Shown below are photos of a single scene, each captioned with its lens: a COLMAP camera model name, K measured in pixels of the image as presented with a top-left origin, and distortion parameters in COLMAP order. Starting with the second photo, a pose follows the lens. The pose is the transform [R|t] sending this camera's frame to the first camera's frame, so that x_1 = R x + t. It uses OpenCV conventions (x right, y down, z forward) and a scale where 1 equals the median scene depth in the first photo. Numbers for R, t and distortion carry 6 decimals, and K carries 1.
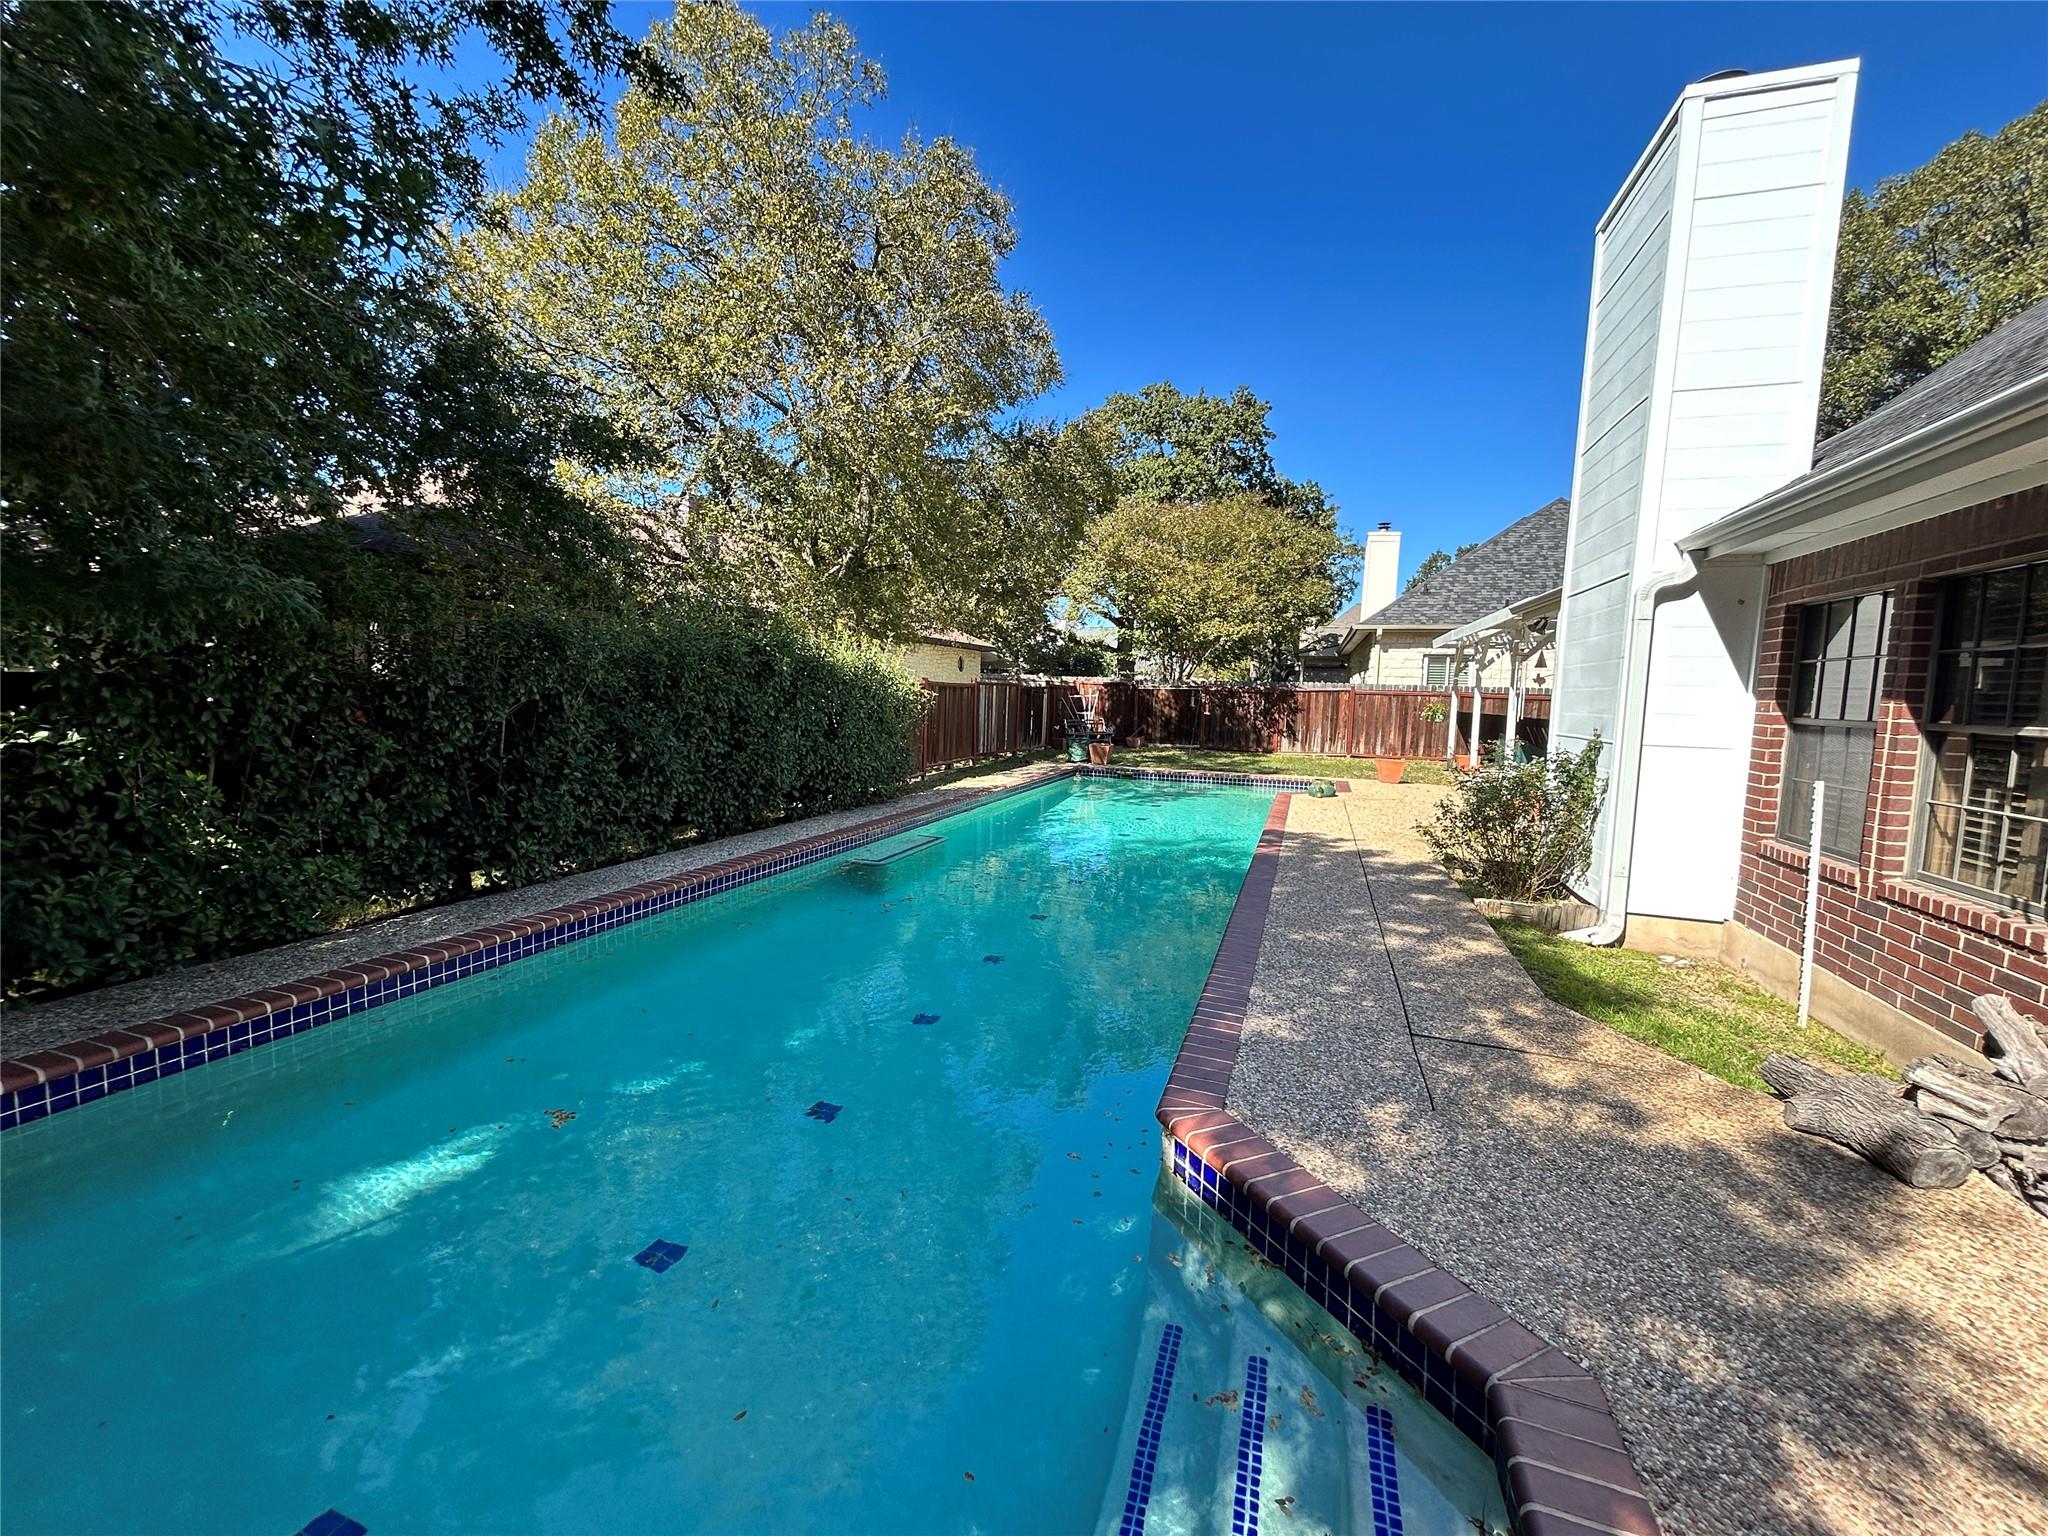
lens RADIAL K [[823.2, 0, 1021.9], [0, 823.2, 769.8], [0, 0, 1]] dist [0.000268, -0.000610]
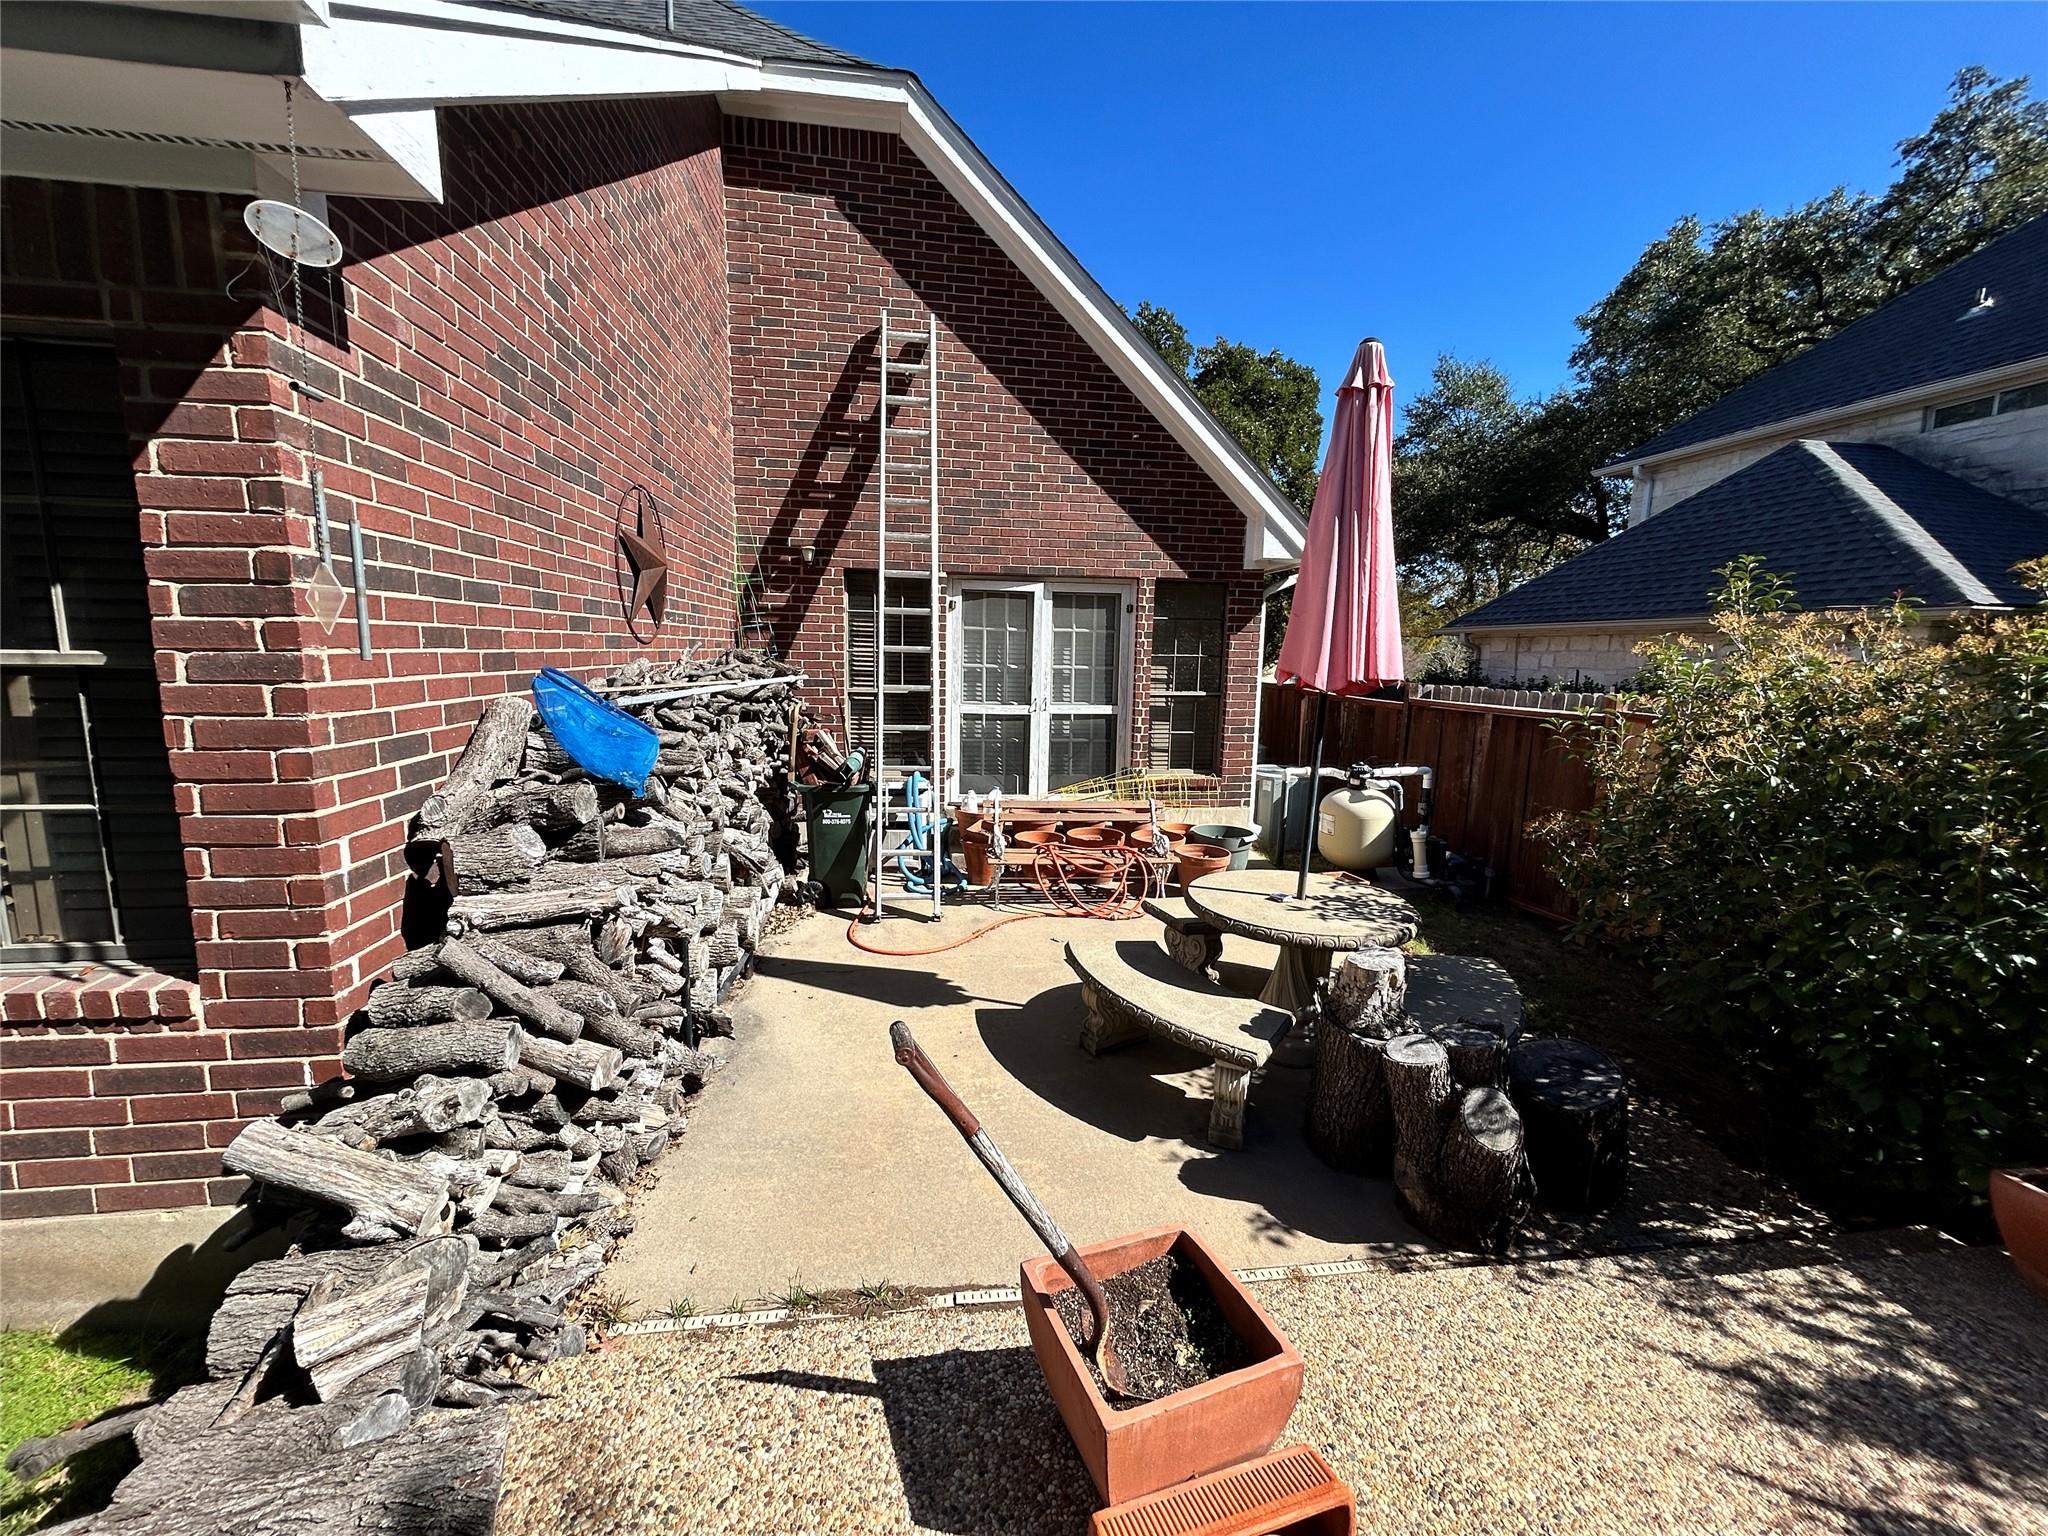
lens RADIAL K [[823.2, 0, 1020.1], [0, 823.2, 771.6], [0, 0, 1]] dist [0.000268, -0.000610]
pose [[-0.445345, -0.160397, 0.880875, 0.341670], [0.056896, 0.976765, 0.206622, -0.043375], [-0.893550, 0.142136, -0.425872, 0.531609]]
